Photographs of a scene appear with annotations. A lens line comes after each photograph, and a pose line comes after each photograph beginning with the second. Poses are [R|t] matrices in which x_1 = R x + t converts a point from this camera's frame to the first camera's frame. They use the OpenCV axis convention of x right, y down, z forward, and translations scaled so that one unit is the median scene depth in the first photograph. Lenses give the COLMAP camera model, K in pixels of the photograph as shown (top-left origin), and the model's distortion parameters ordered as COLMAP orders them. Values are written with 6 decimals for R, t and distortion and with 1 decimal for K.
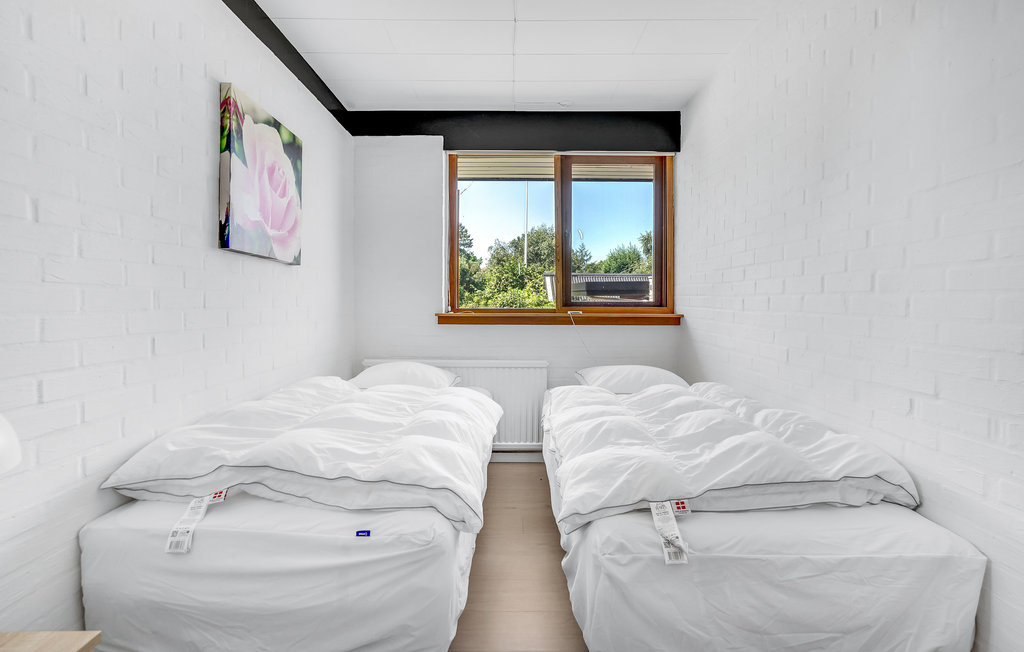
lens RADIAL K [[485.6, 0, 516.5], [0, 485.6, 317.0], [0, 0, 1]] dist [-0.020578, 0.000655]
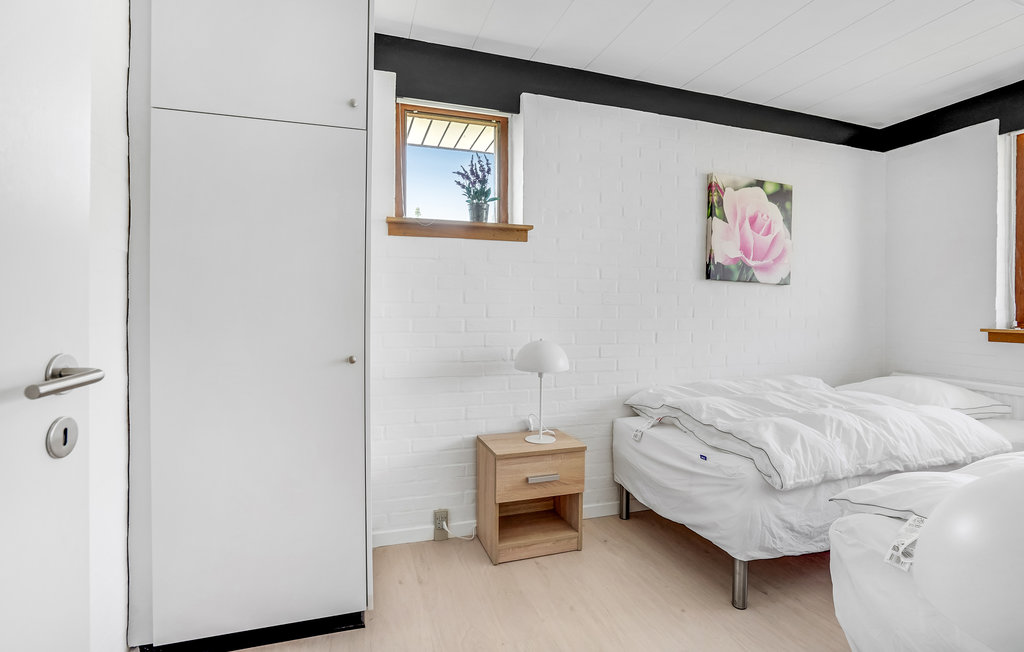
lens RADIAL K [[485.6, 0, 516.5], [0, 485.6, 317.0], [0, 0, 1]] dist [-0.020578, 0.000655]
pose [[0.312648, 0.008761, -0.949829, 0.692397], [-0.034180, 0.999414, -0.002032, 0.003867], [0.949254, 0.033101, 0.312764, -0.075264]]
